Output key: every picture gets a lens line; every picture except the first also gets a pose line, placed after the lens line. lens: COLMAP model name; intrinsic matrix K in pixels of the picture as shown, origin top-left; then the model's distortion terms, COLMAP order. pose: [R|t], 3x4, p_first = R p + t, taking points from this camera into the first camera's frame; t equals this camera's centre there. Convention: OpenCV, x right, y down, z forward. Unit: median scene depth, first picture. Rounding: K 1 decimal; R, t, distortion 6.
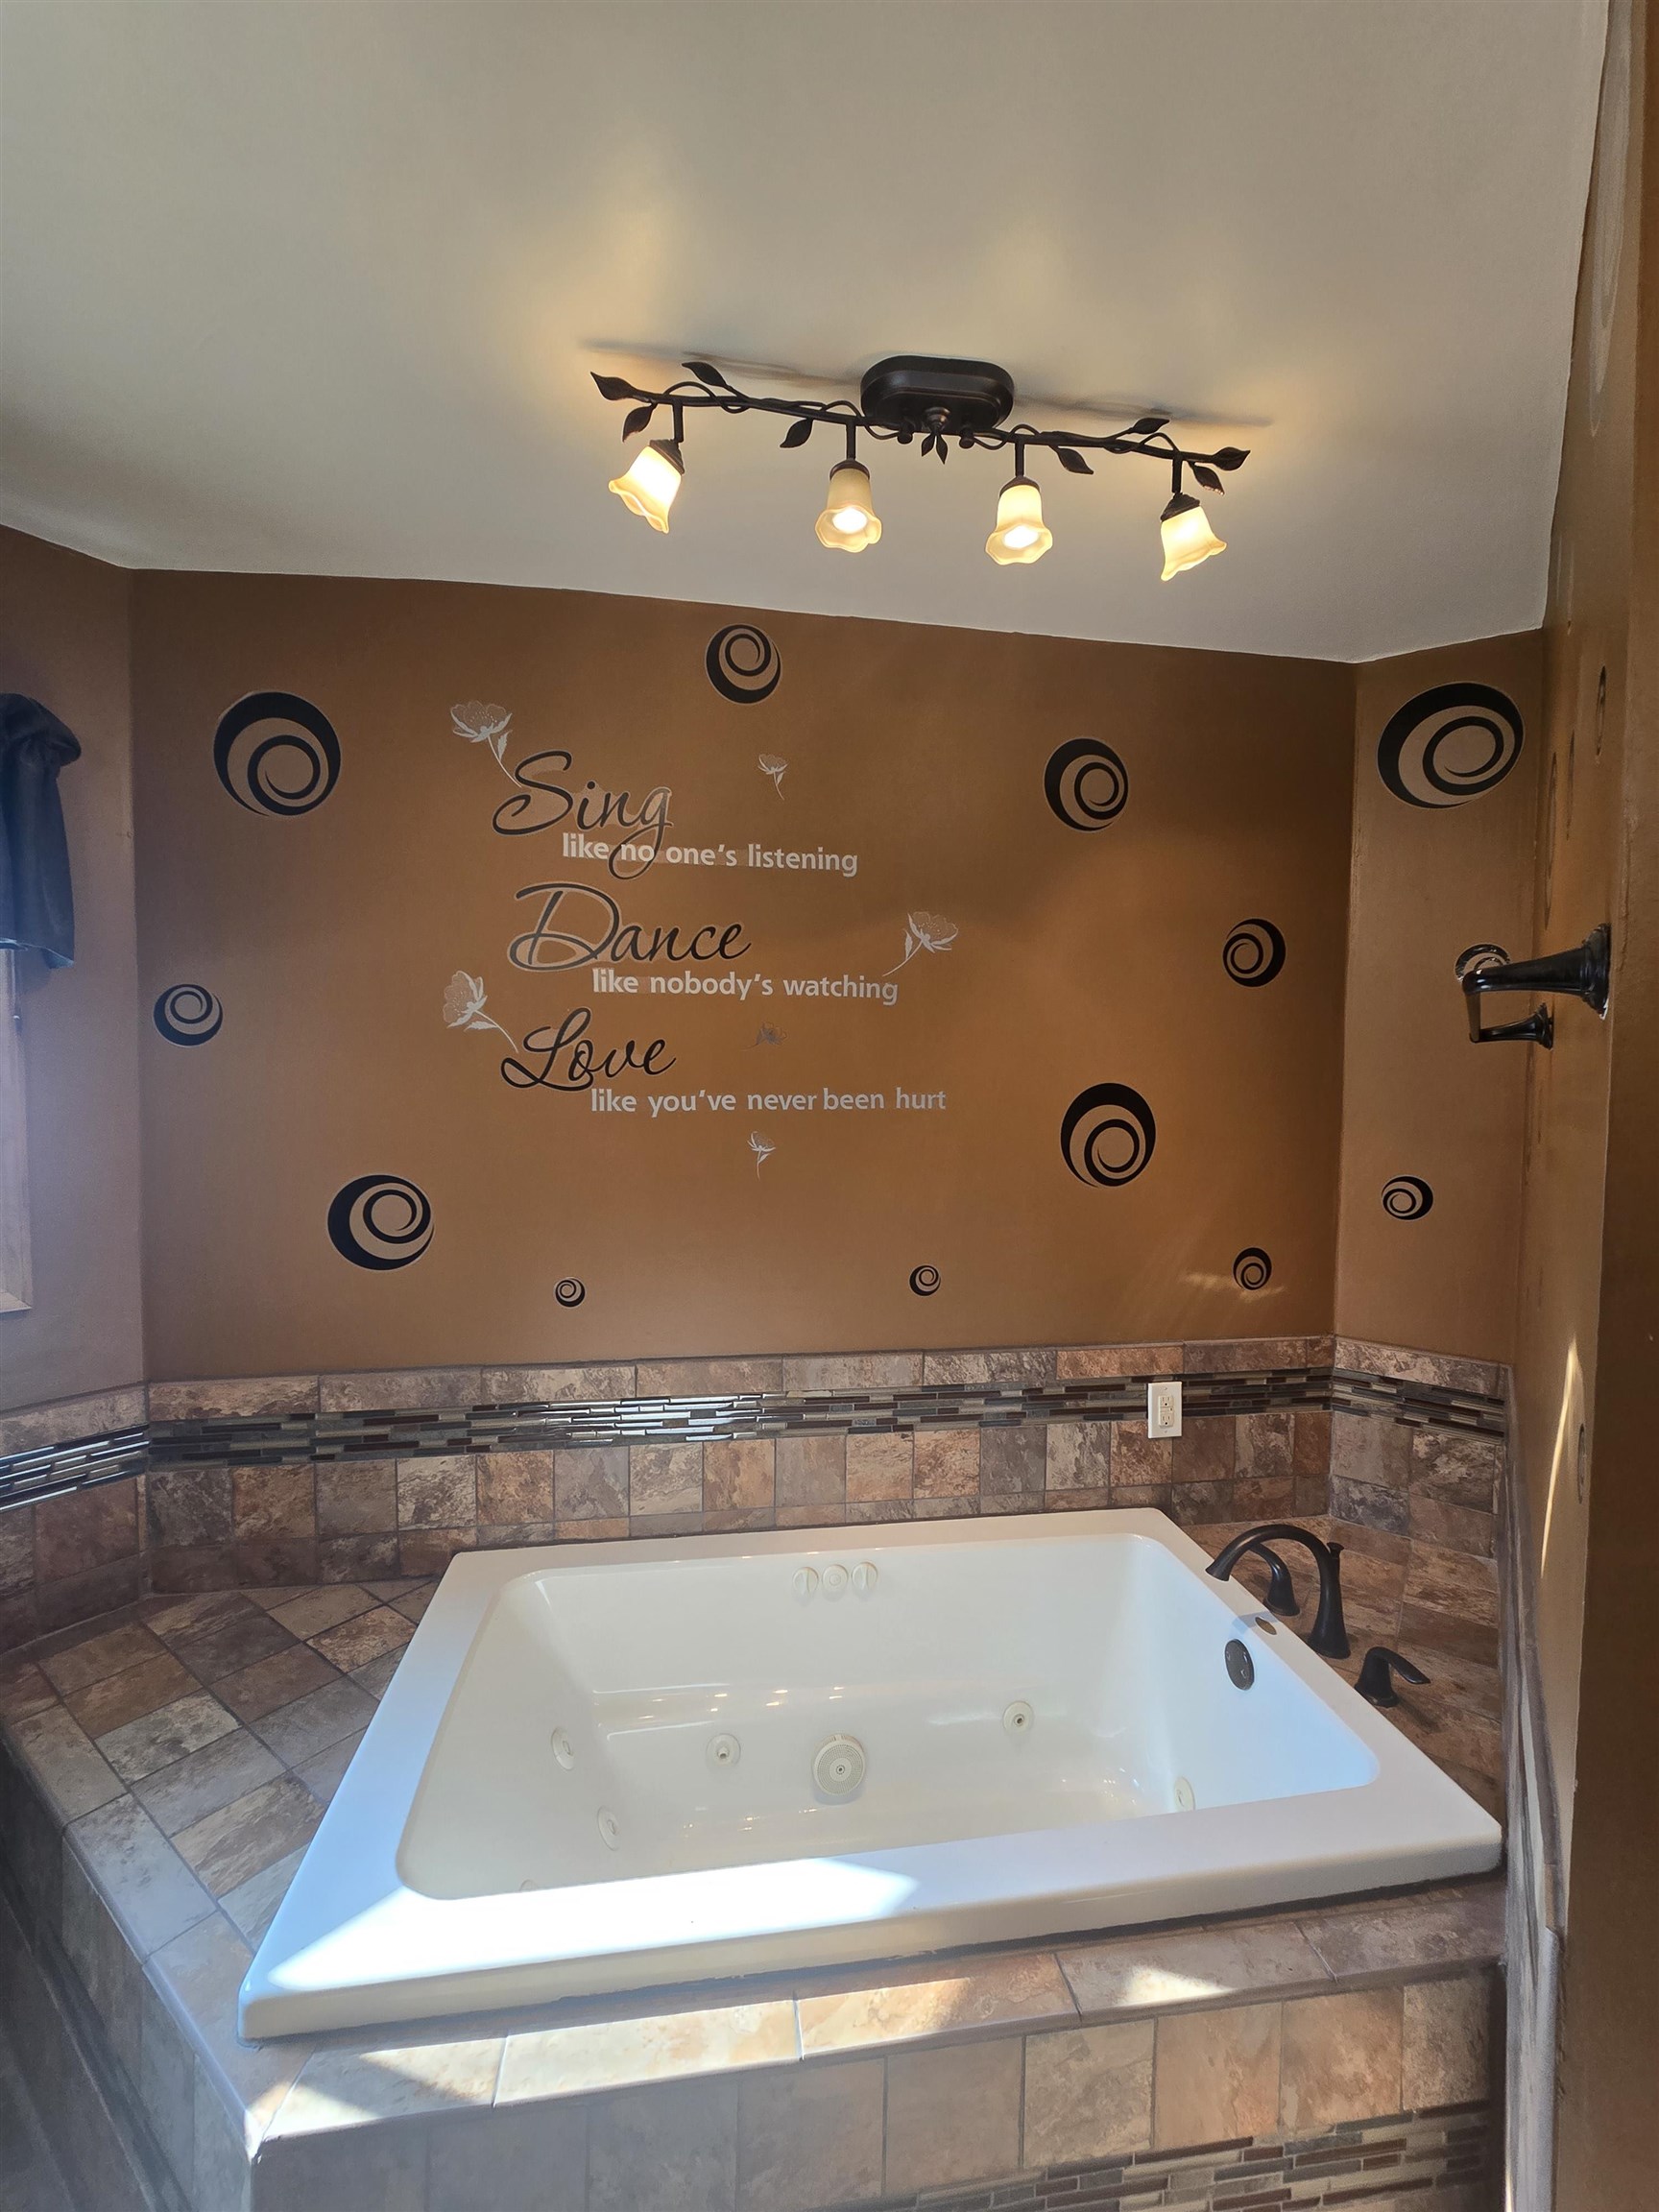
lens RADIAL K [[894.3, 0, 827.3], [0, 894.3, 1130.1], [0, 0, 1]] dist [-0.006904, -0.000166]
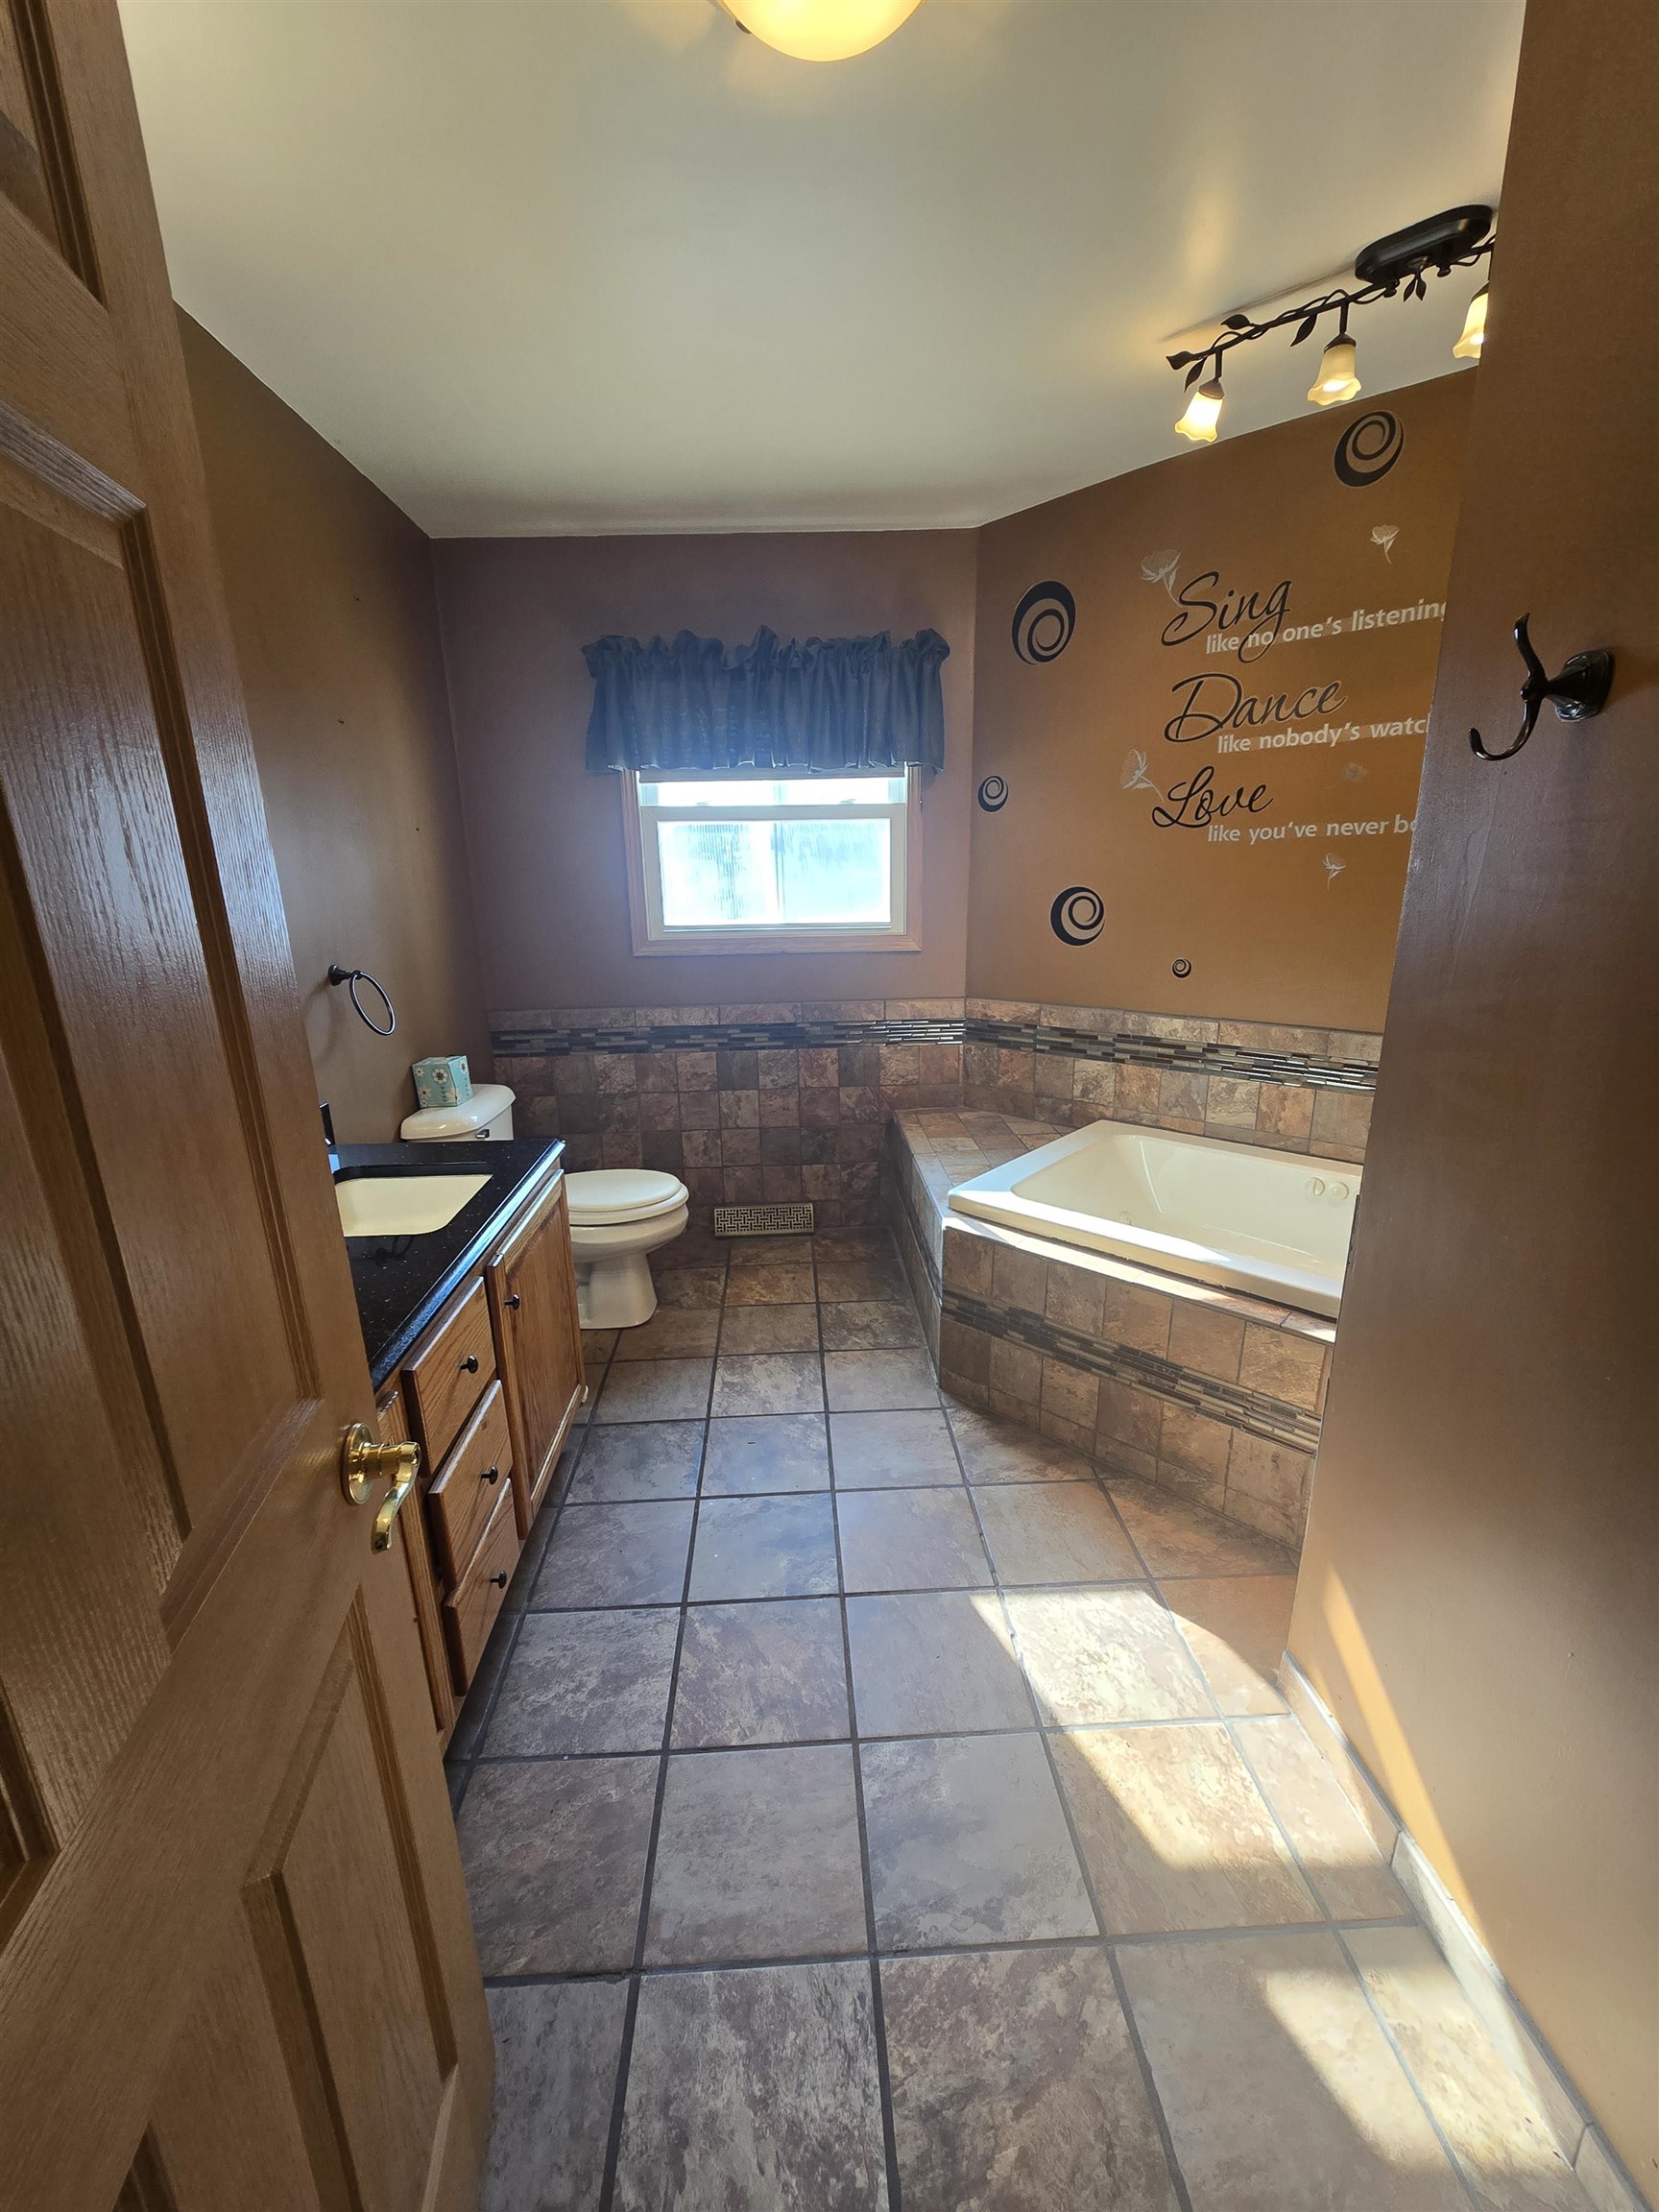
lens RADIAL K [[897.1, 0, 833.9], [0, 897.1, 1118.1], [0, 0, 1]] dist [0.009772, -0.015678]
pose [[0.627455, 0.188880, -0.755397, 0.542028], [-0.012991, 0.972537, 0.232384, 0.084343], [0.778545, -0.135997, 0.612677, -0.424819]]
